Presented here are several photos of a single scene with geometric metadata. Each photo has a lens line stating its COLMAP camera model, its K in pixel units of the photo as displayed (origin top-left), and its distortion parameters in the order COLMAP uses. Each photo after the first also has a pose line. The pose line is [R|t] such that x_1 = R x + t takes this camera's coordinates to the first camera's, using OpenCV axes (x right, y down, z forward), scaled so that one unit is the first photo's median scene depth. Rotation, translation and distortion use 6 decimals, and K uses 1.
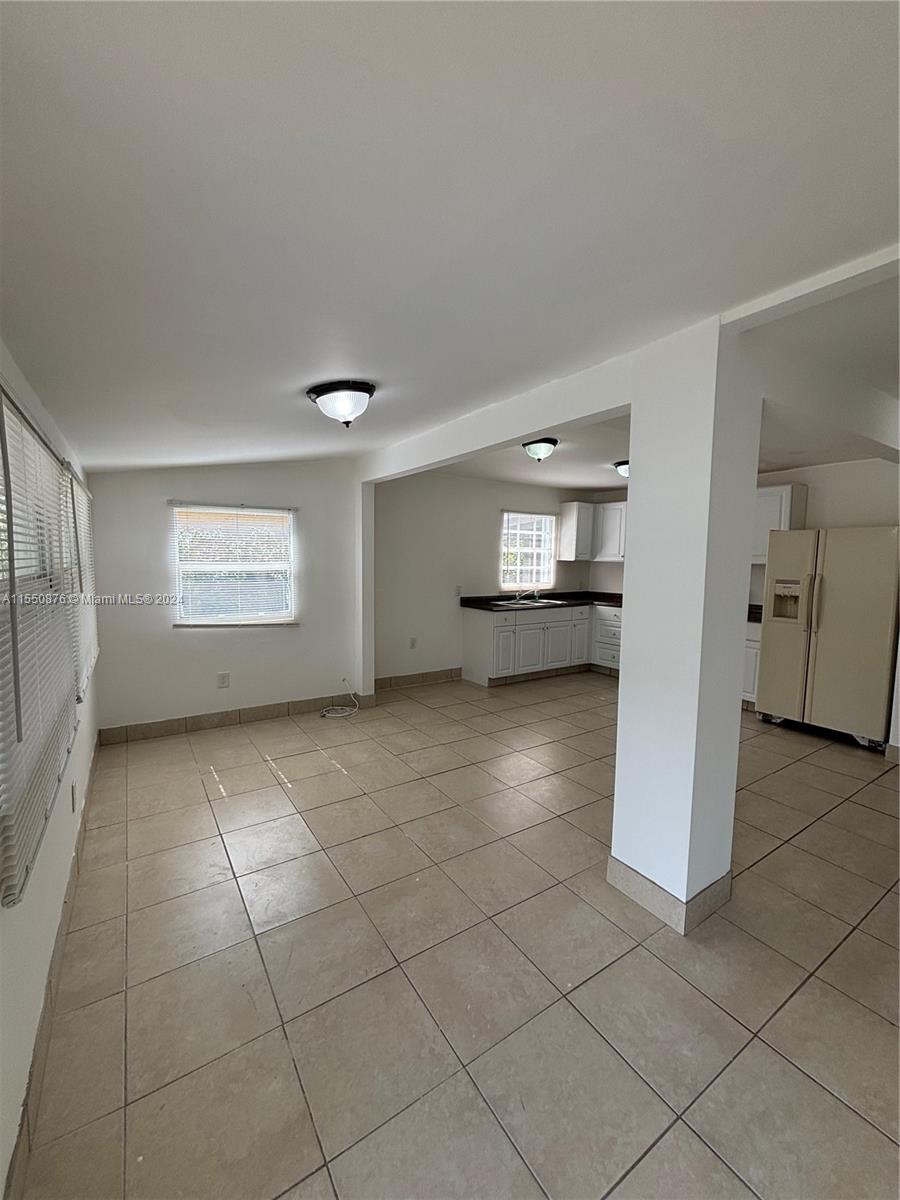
lens RADIAL K [[482.9, 0, 447.2], [0, 482.9, 594.8], [0, 0, 1]] dist [0.004256, -0.000195]
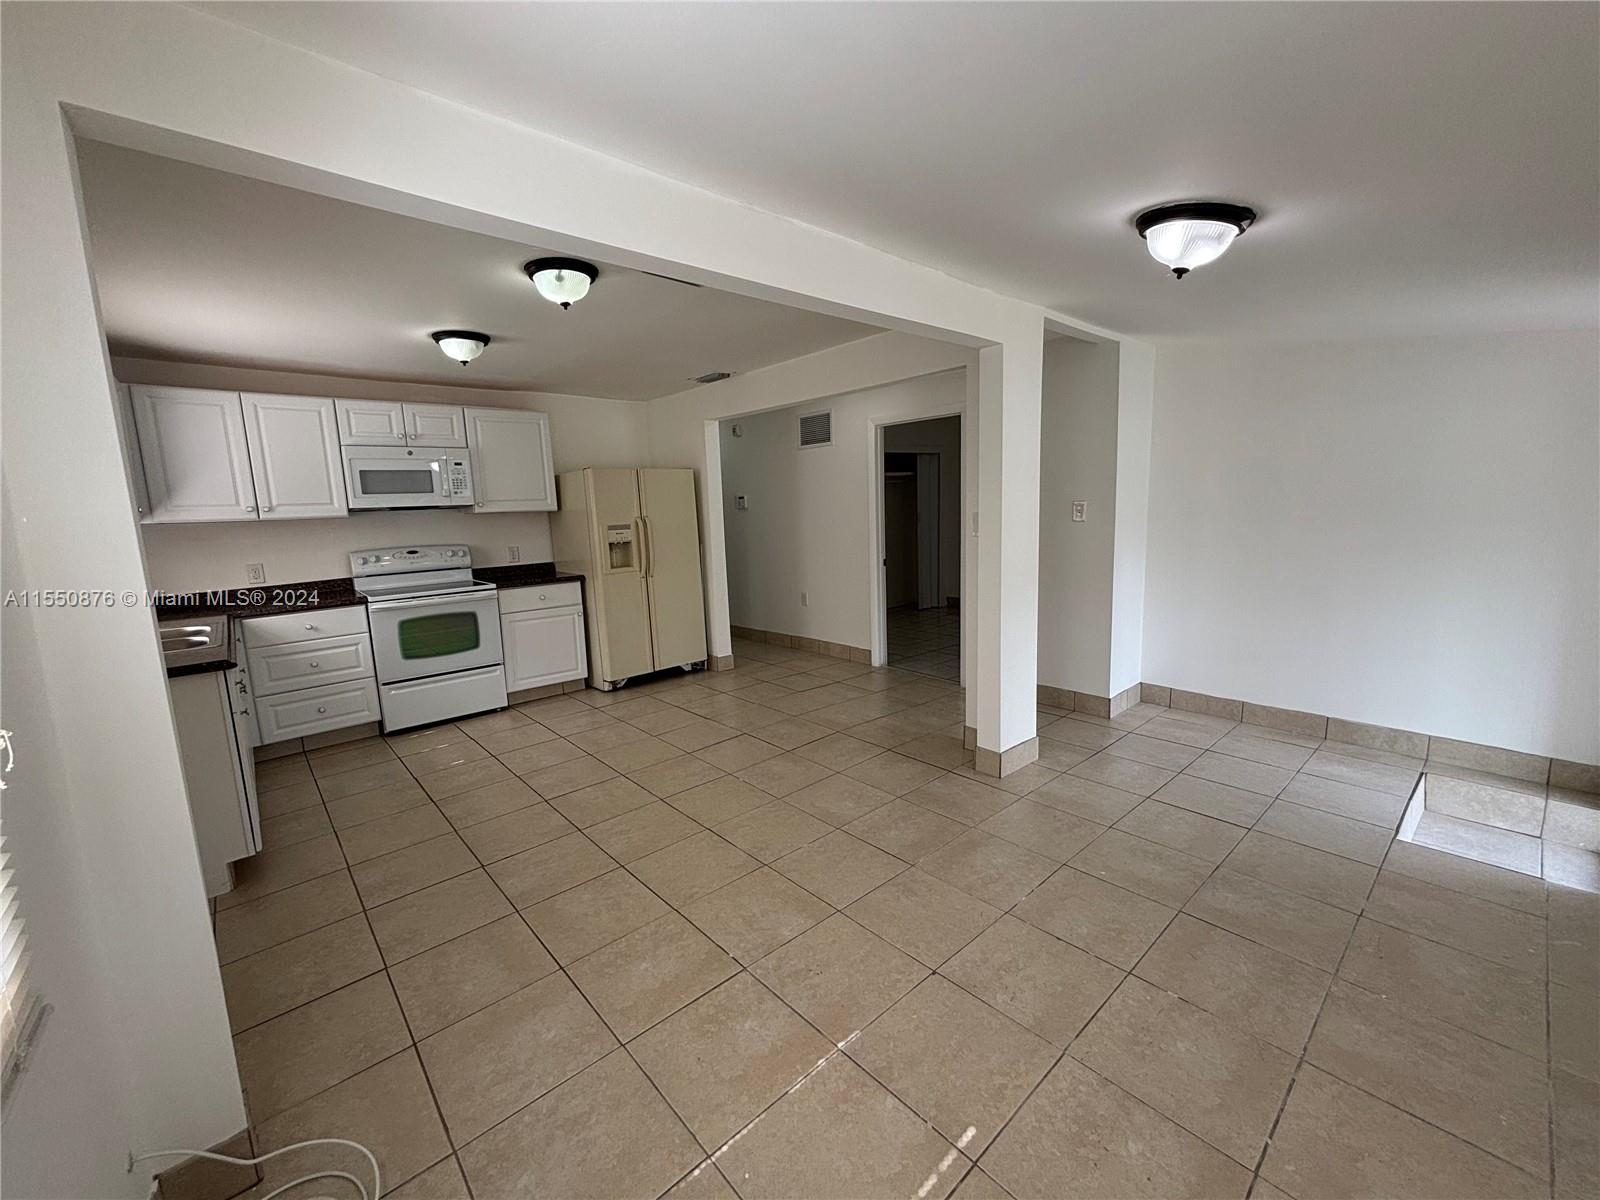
lens RADIAL K [[643.9, 0, 801.4], [0, 643.9, 598.5], [0, 0, 1]] dist [0.004256, -0.000195]
pose [[-0.144412, -0.156391, 0.977081, -0.357102], [0.107999, 0.979042, 0.172667, -0.045154], [-0.983606, 0.130459, -0.124496, 0.565803]]
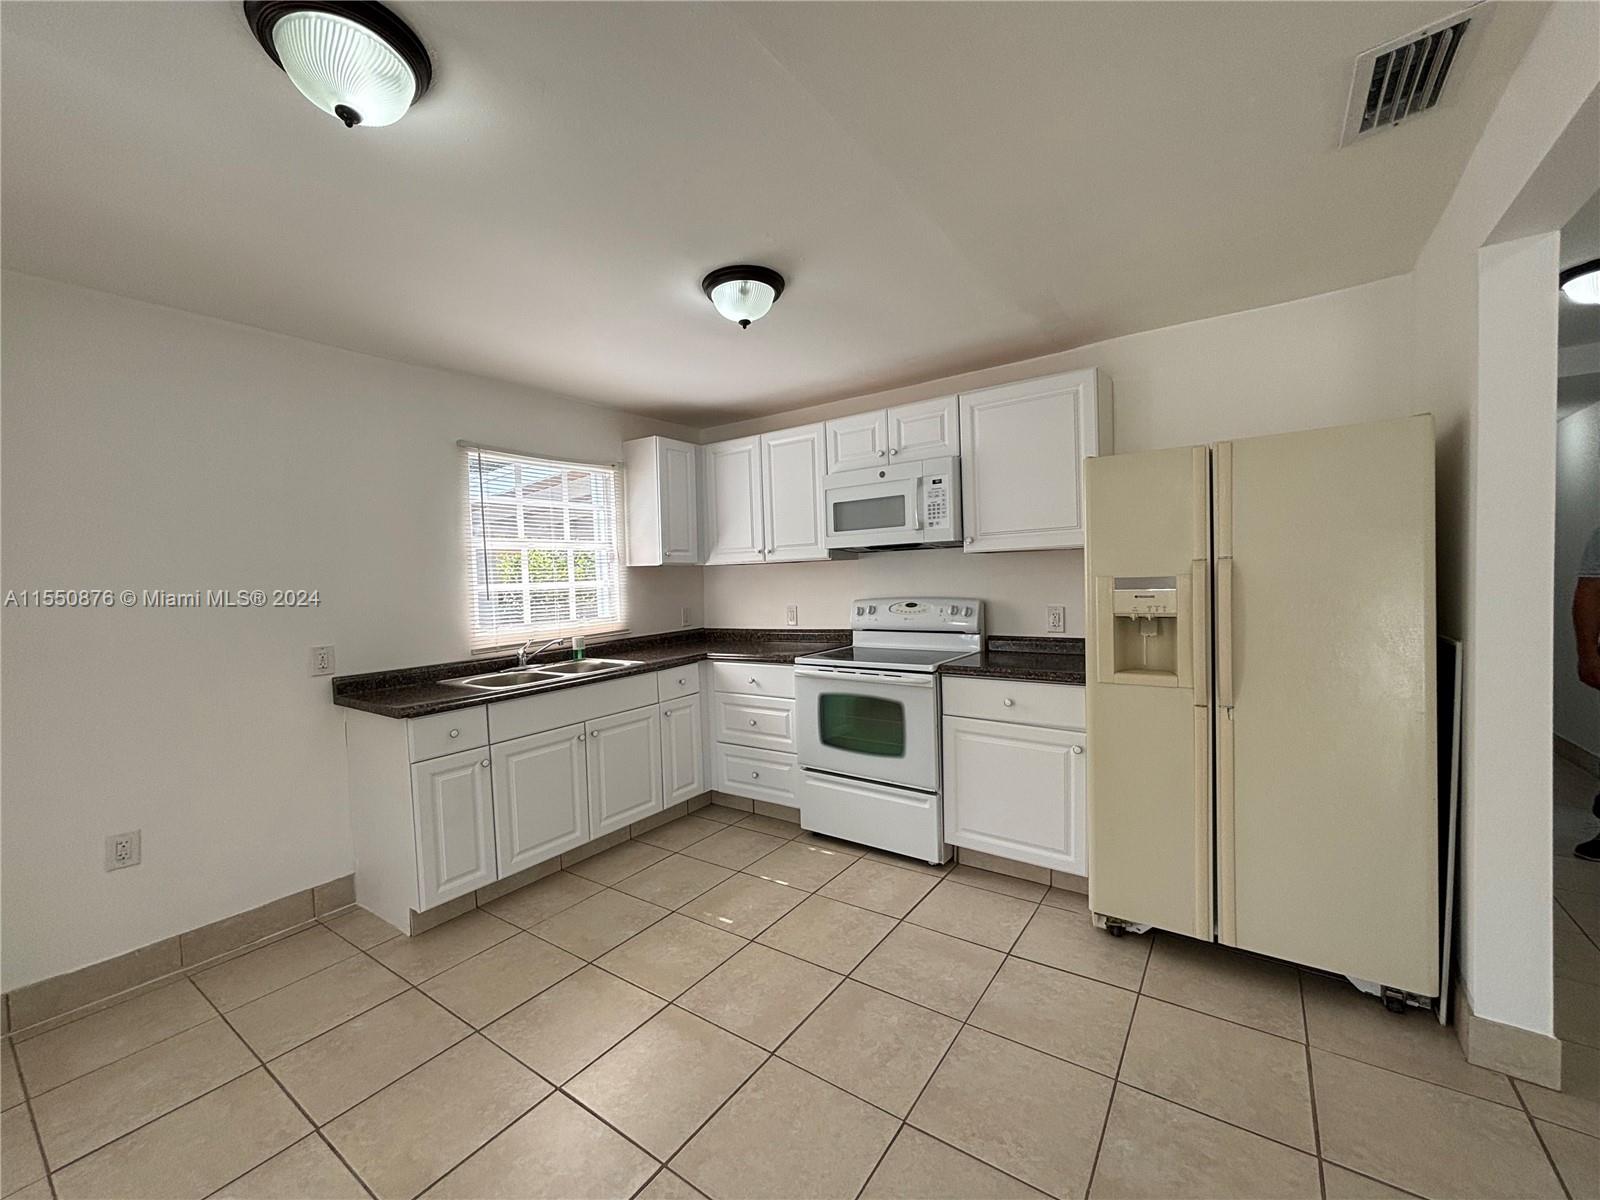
lens RADIAL K [[643.9, 0, 793.1], [0, 643.9, 594.9], [0, 0, 1]] dist [0.004256, -0.000195]
pose [[0.931950, -0.059328, 0.357700, 0.168585], [0.076217, 0.996535, -0.033291, -0.014030], [-0.354486, 0.058289, 0.933243, 0.415001]]
